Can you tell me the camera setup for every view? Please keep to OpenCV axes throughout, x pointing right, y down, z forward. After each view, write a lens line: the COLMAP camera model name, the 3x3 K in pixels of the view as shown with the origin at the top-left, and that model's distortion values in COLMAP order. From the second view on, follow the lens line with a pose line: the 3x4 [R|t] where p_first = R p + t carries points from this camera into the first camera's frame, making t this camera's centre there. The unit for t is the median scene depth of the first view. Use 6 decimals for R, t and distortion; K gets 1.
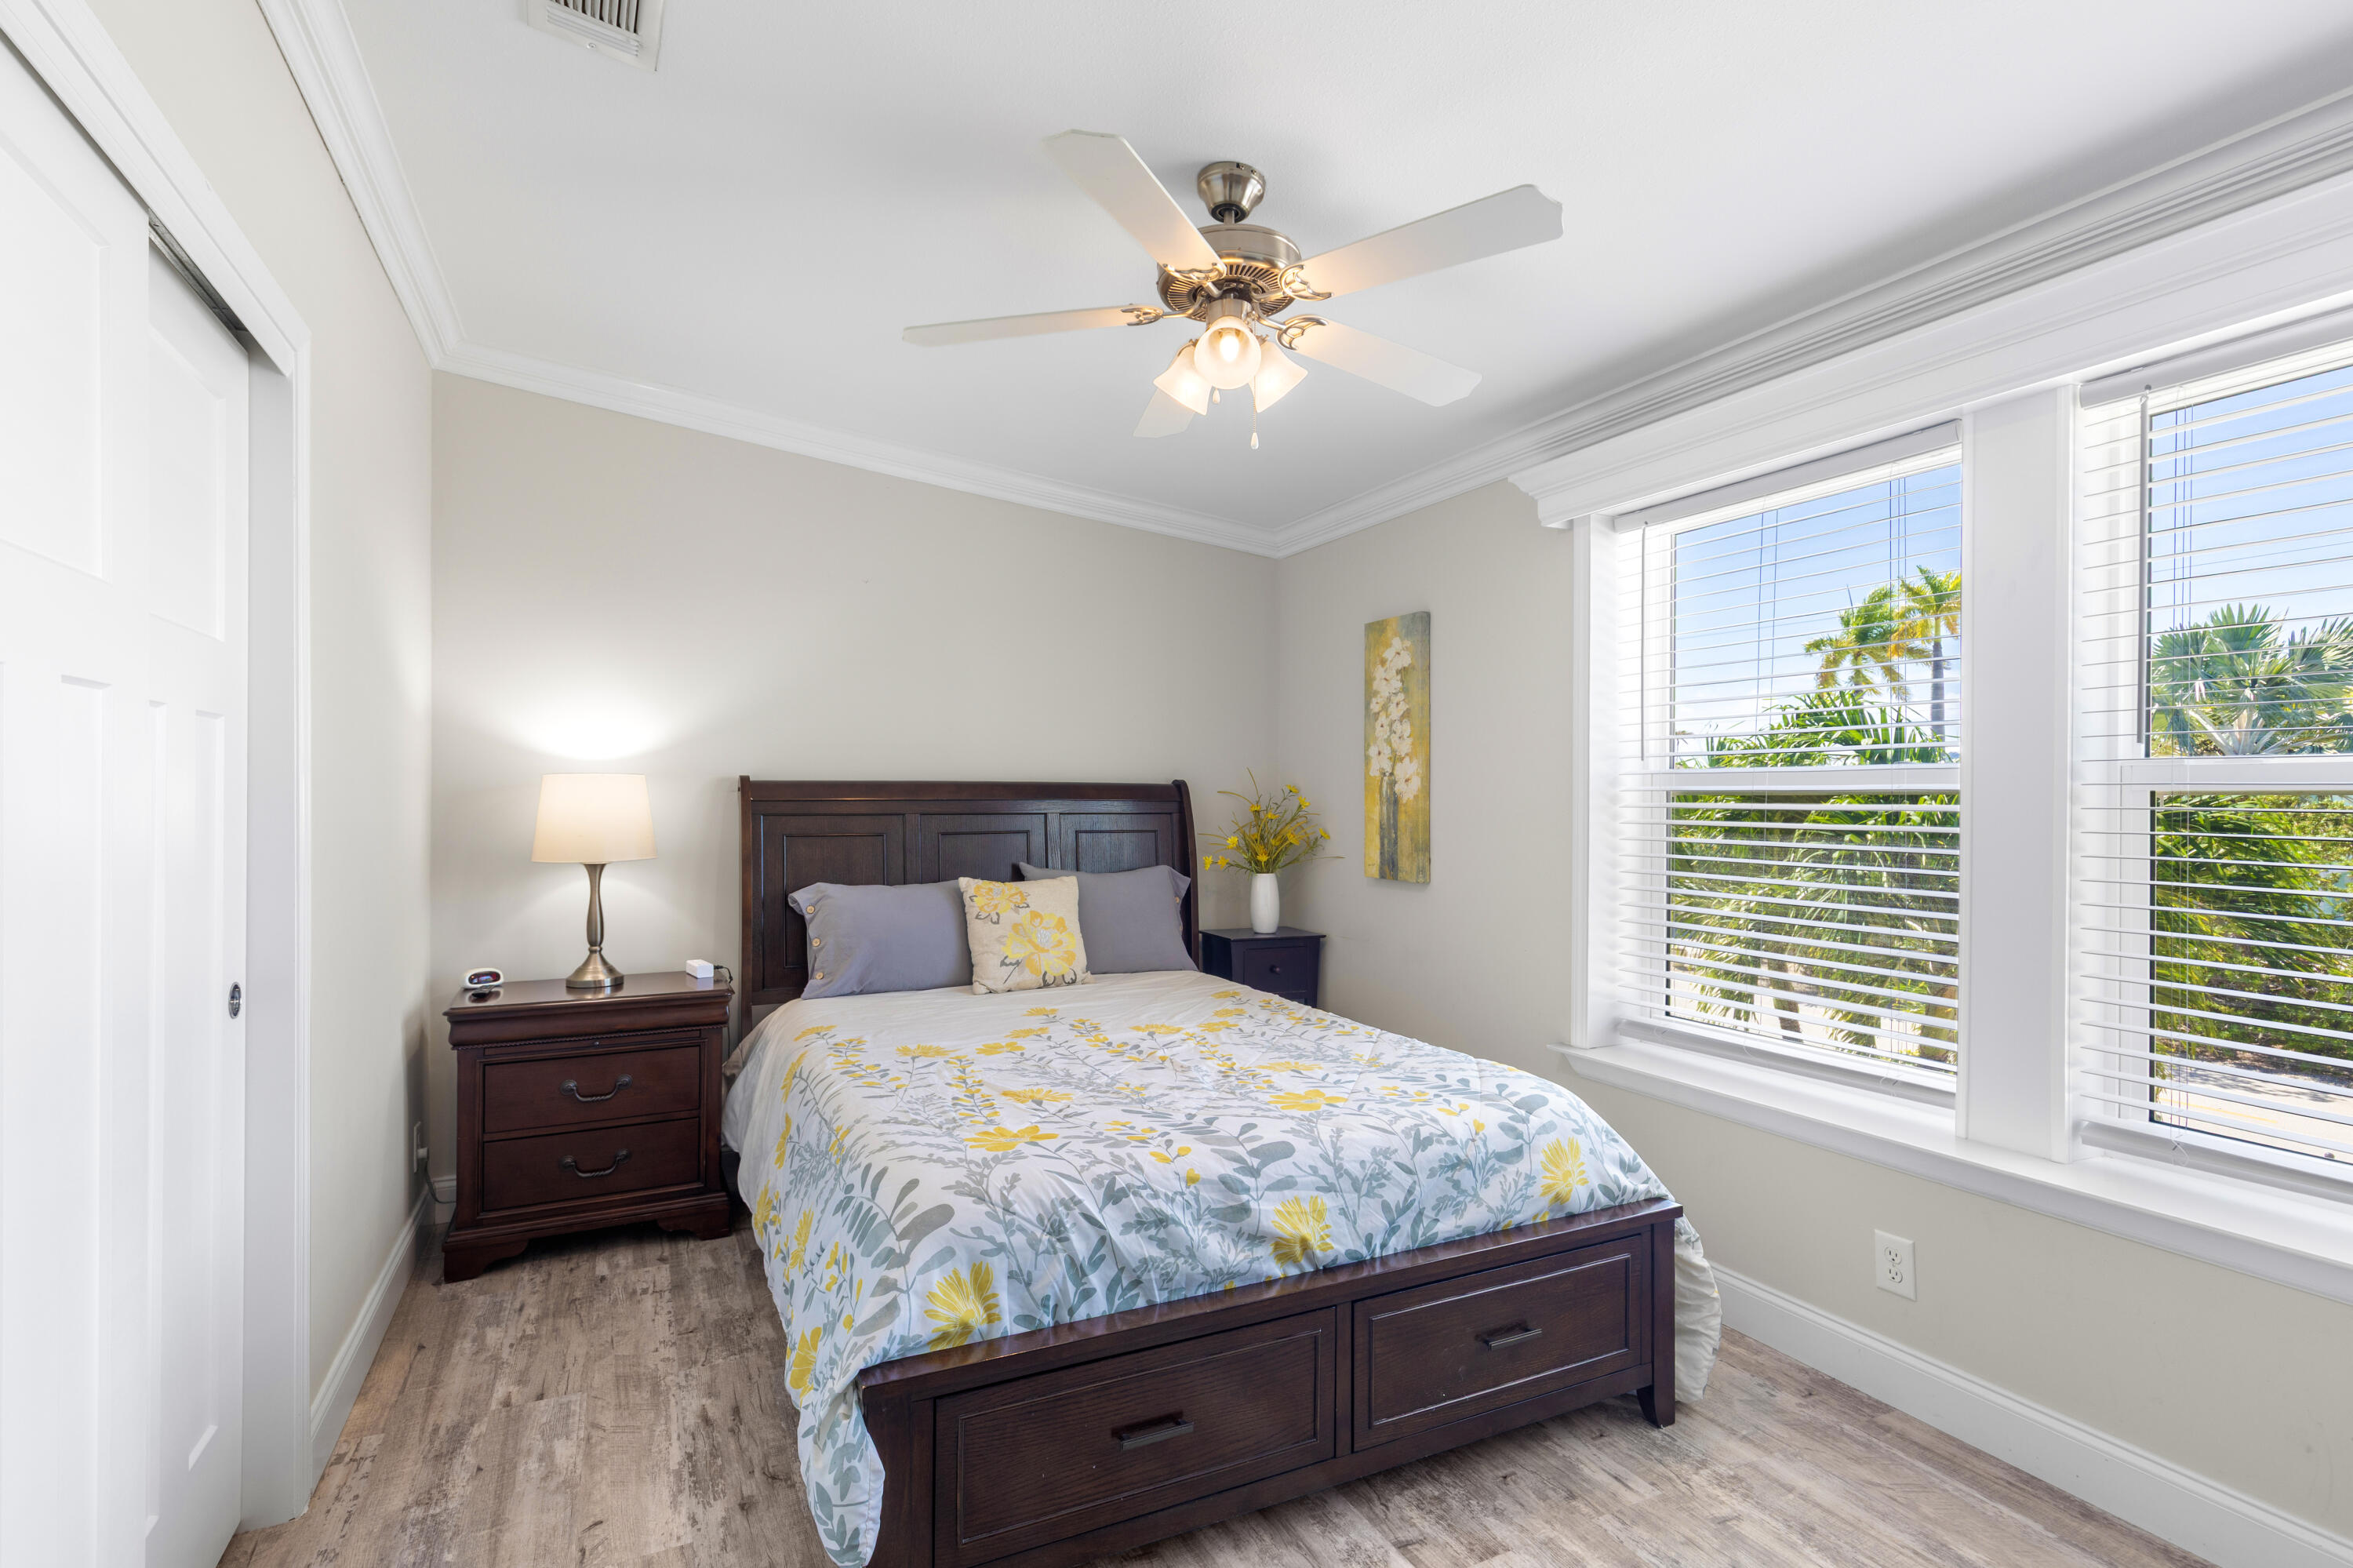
lens RADIAL K [[1079.5, 0, 1170.3], [0, 1079.5, 788.4], [0, 0, 1]] dist [0.001267, -0.001492]
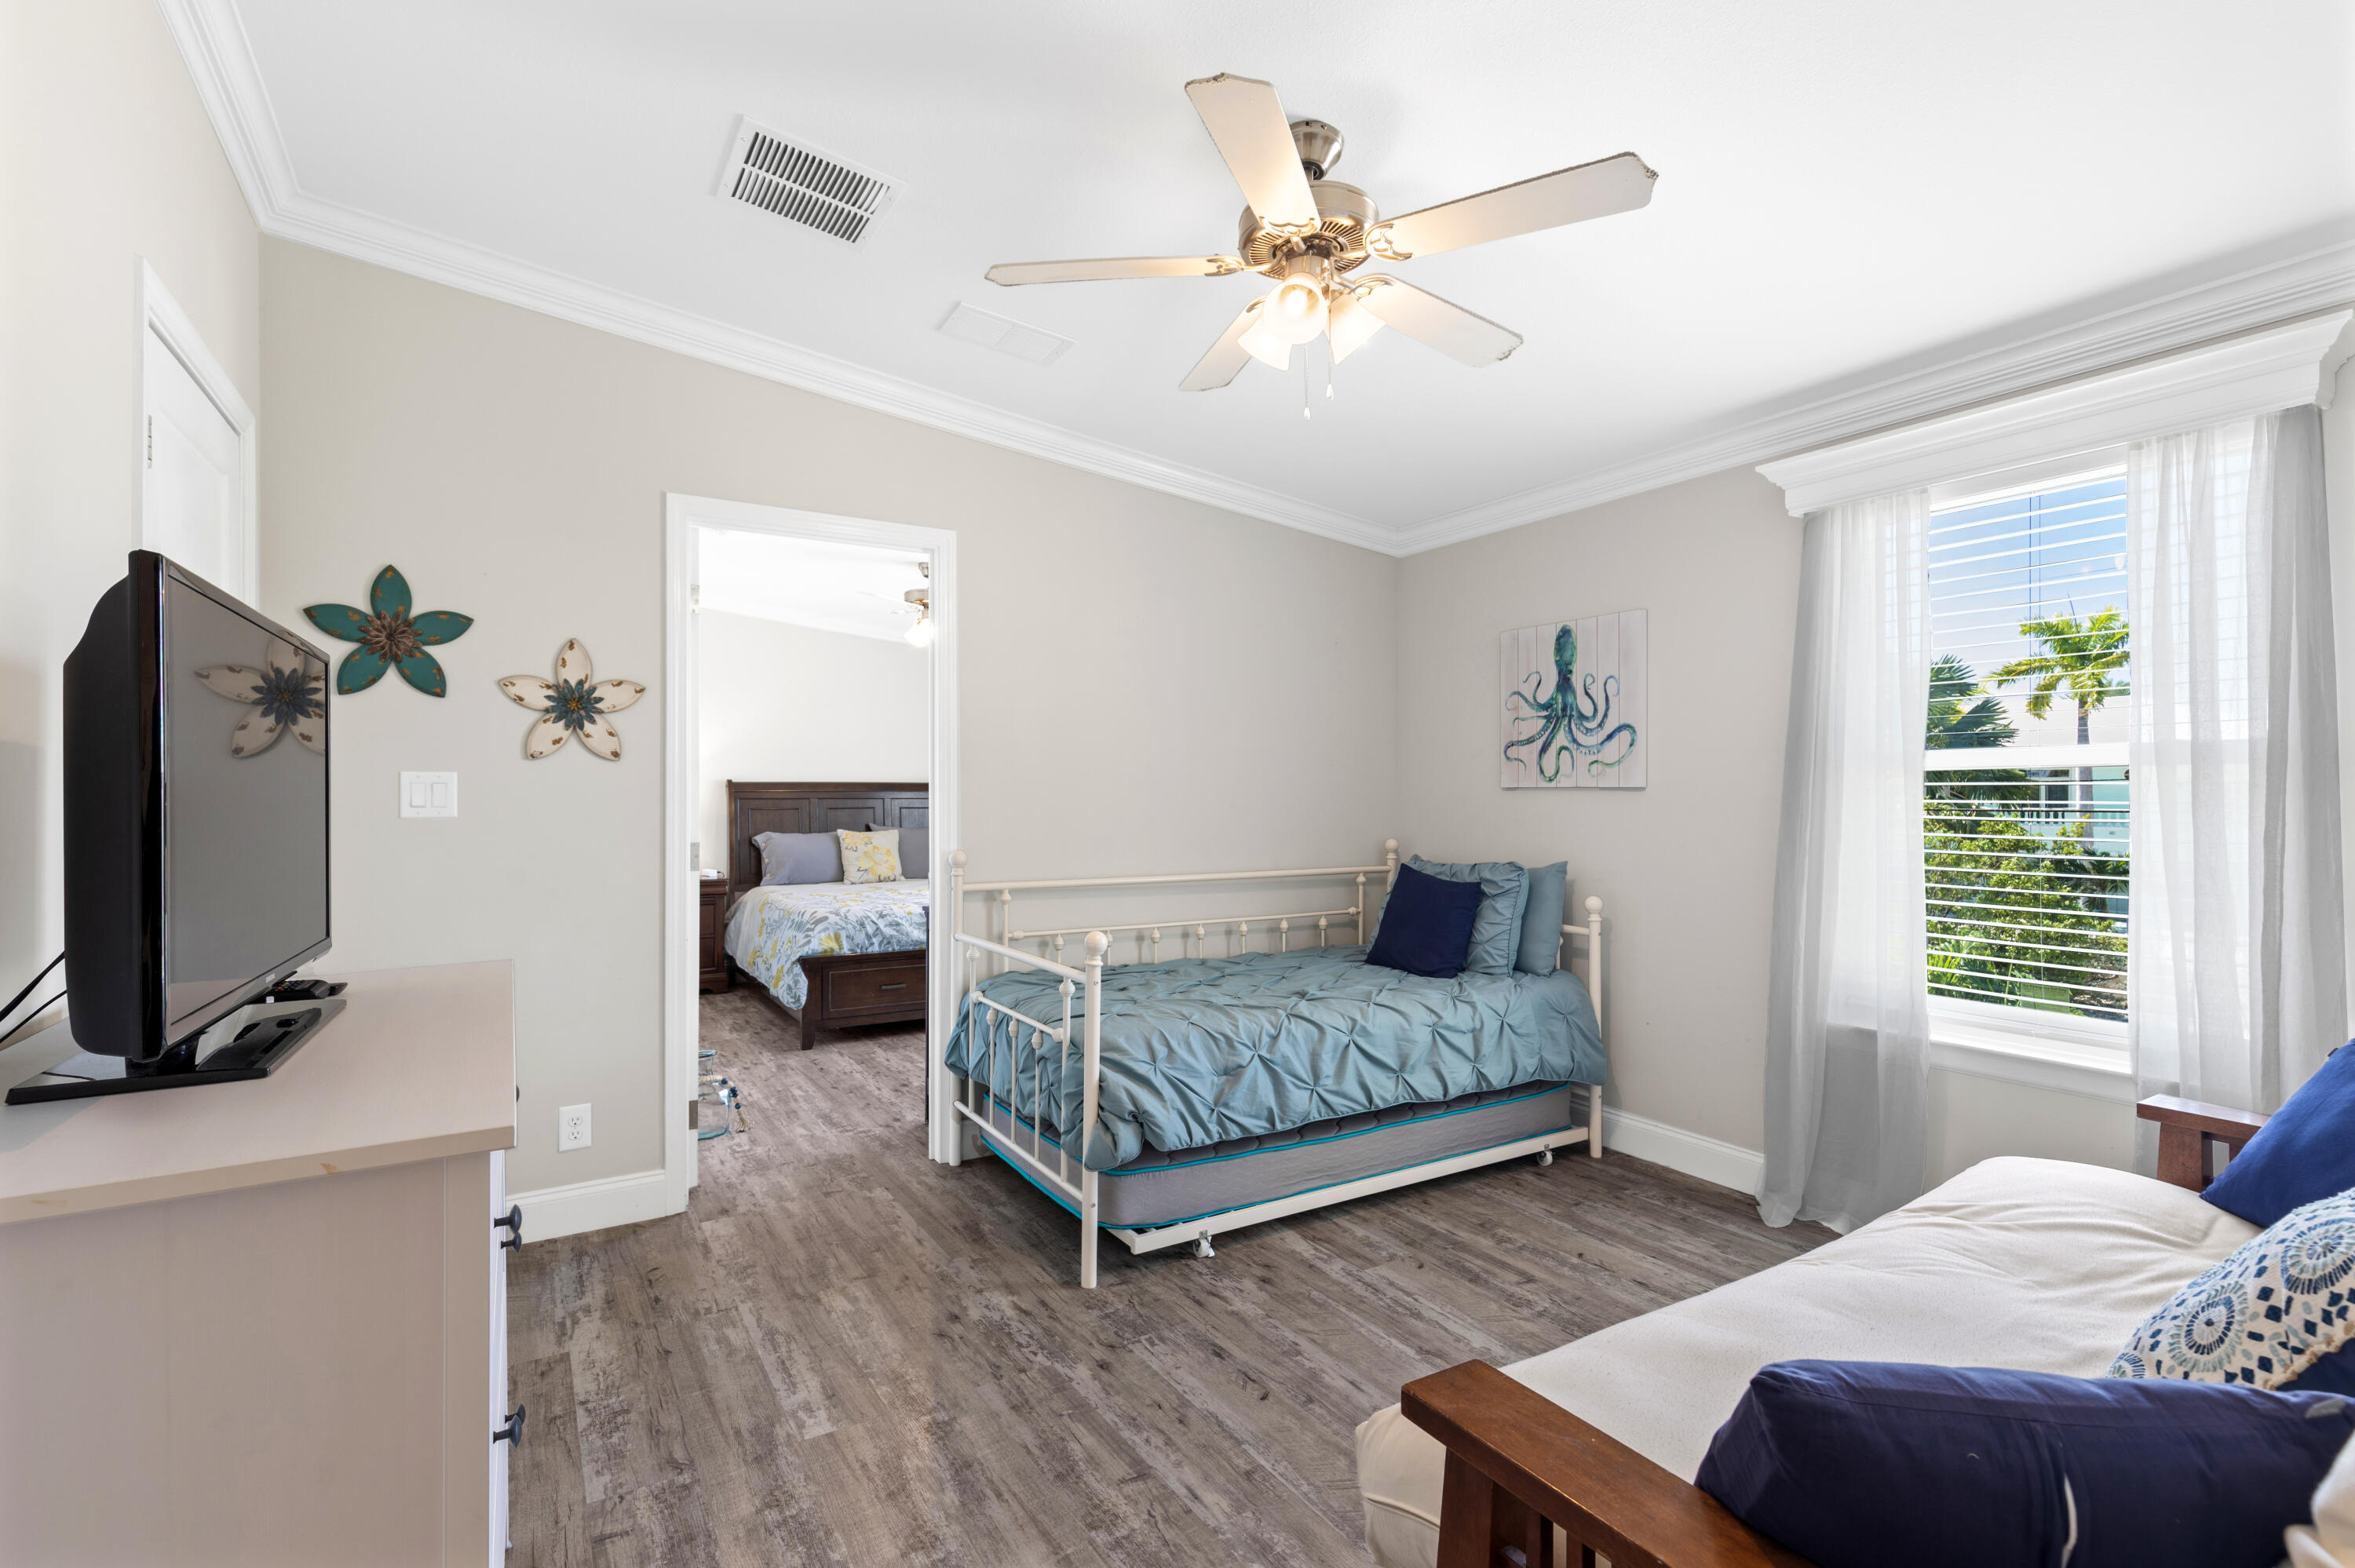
lens RADIAL K [[1080.2, 0, 1164.5], [0, 1080.2, 784.0], [0, 0, 1]] dist [0.001267, -0.001492]
pose [[0.996655, -0.005291, 0.081550, 0.352368], [0.005780, 0.999967, -0.005755, 0.016540], [-0.081517, 0.006207, 0.996653, -1.504066]]
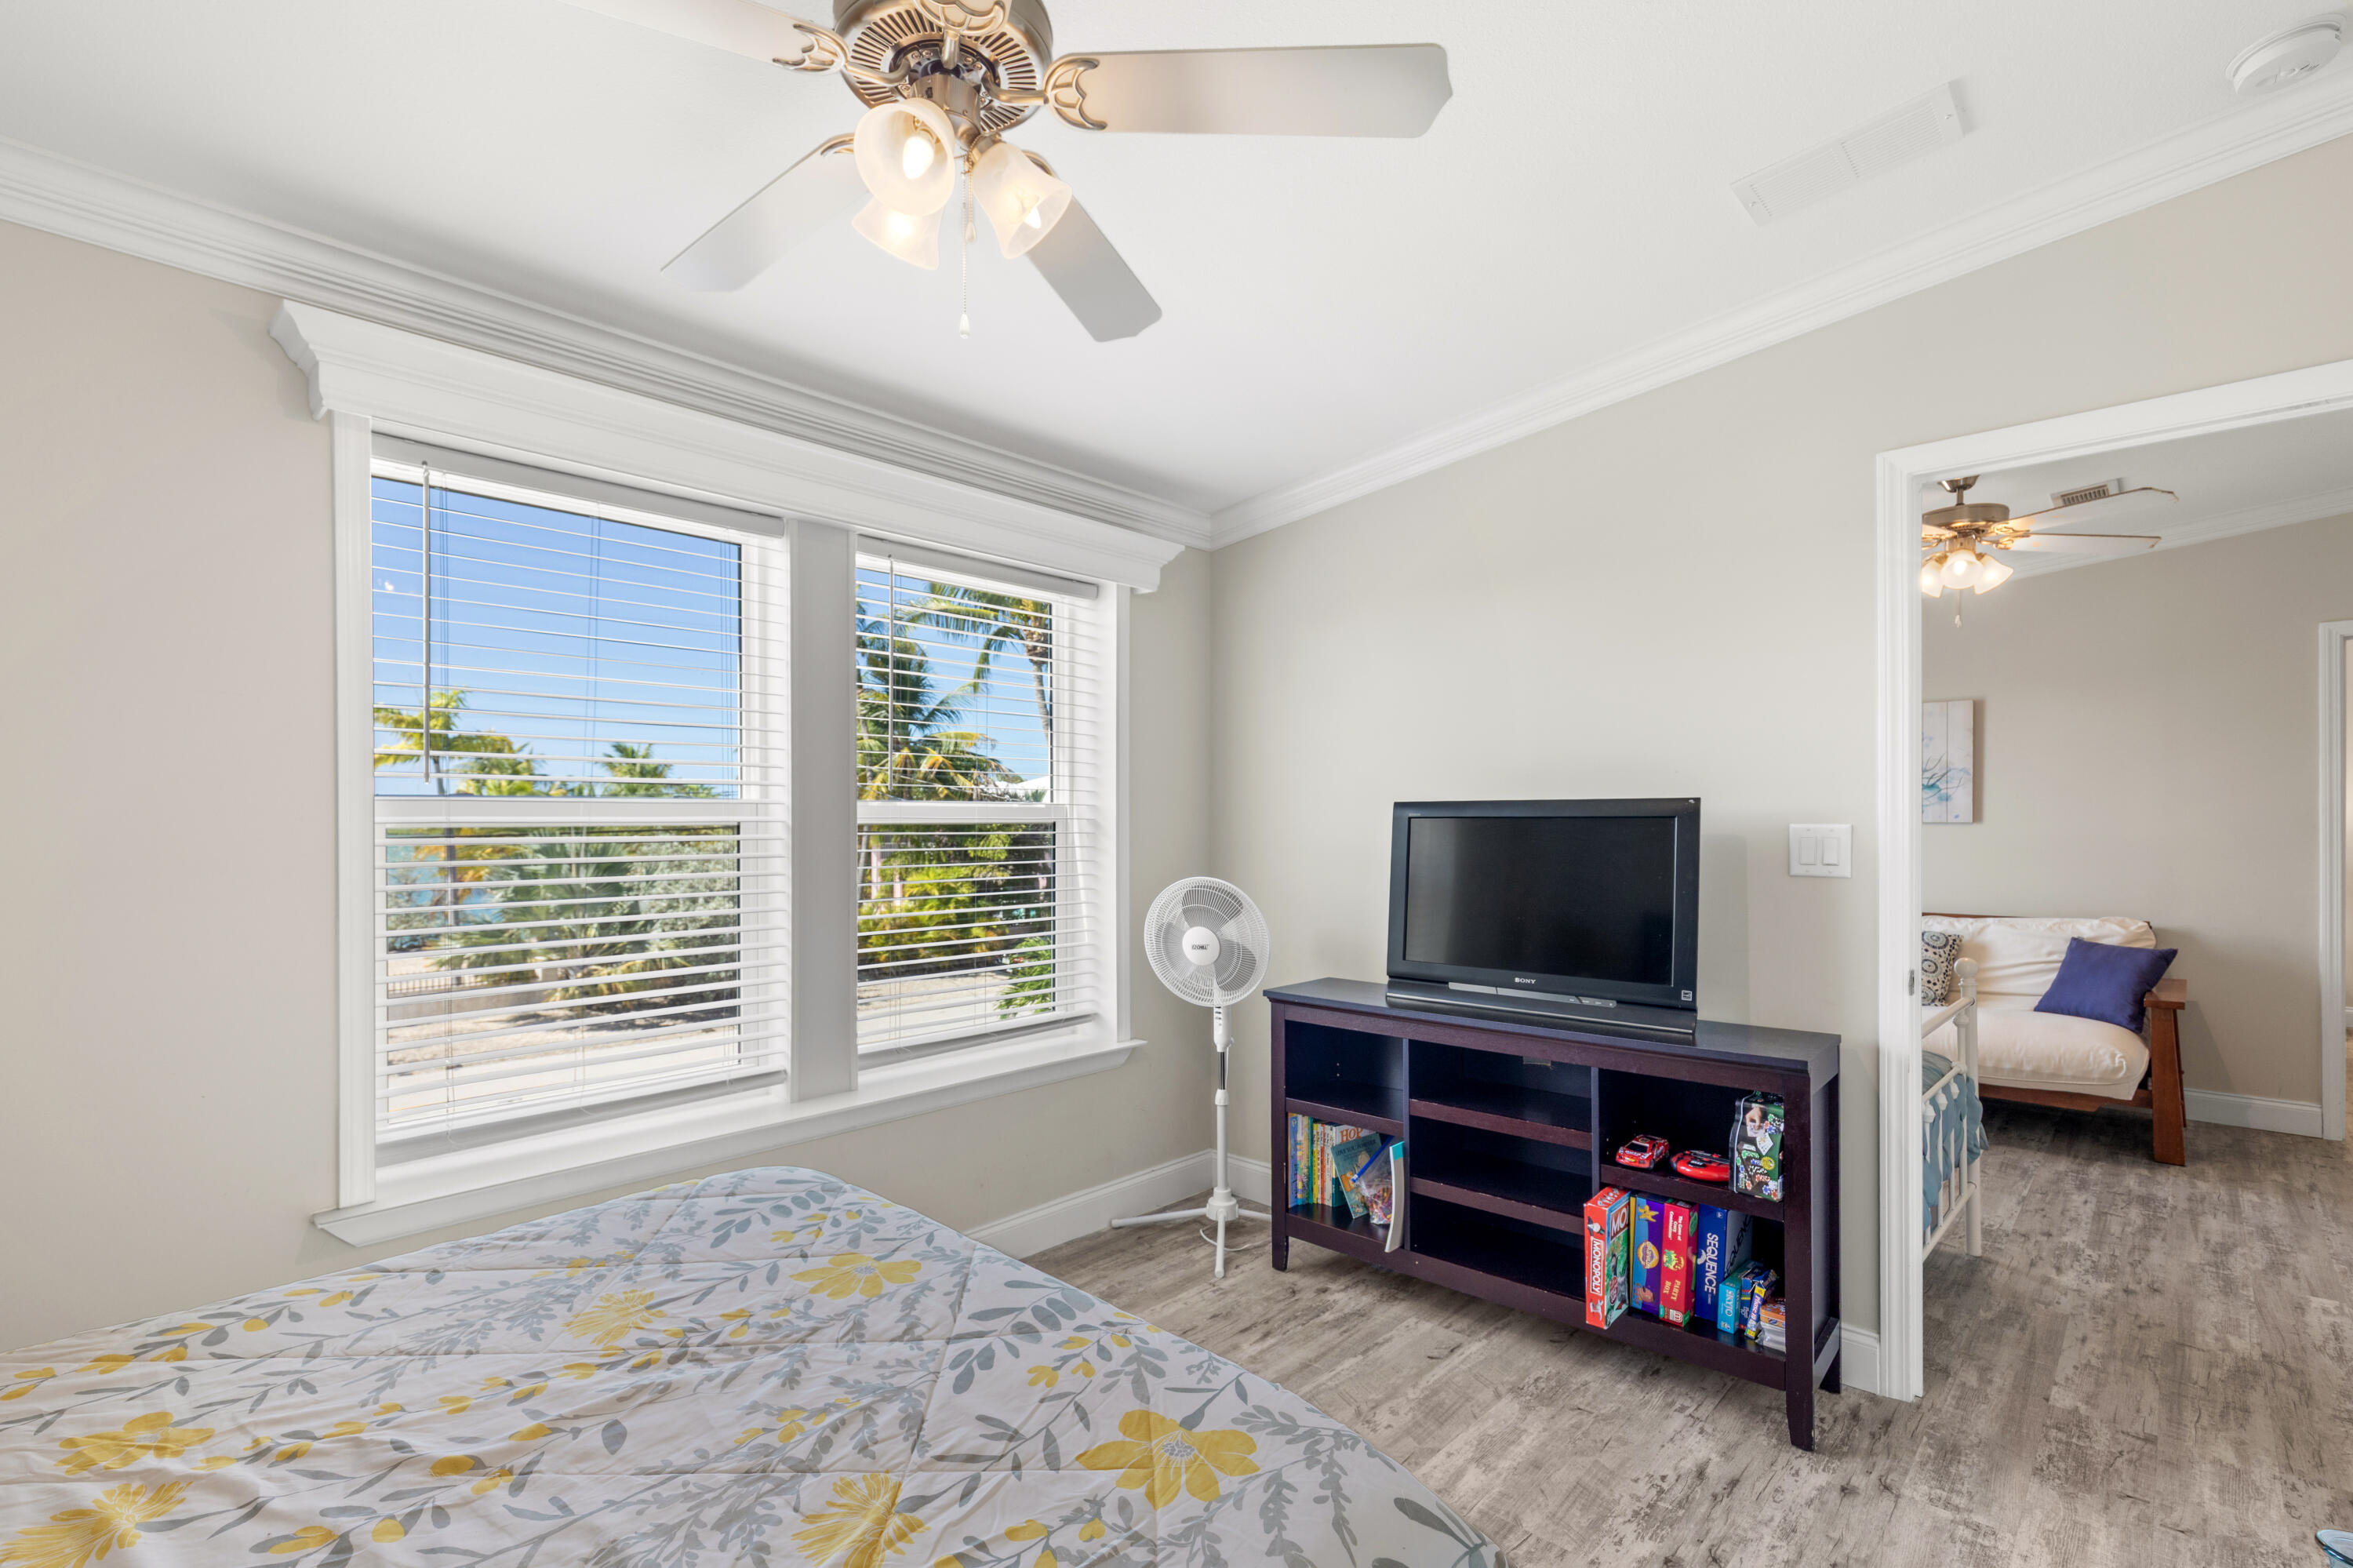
lens RADIAL K [[1079.5, 0, 1162.5], [0, 1079.5, 806.1], [0, 0, 1]] dist [0.001267, -0.001492]
pose [[-0.337843, 0.011814, 0.941128, -0.529773], [-0.000826, 0.999917, -0.012849, -0.000971], [-0.941202, -0.005118, -0.337805, 0.941127]]
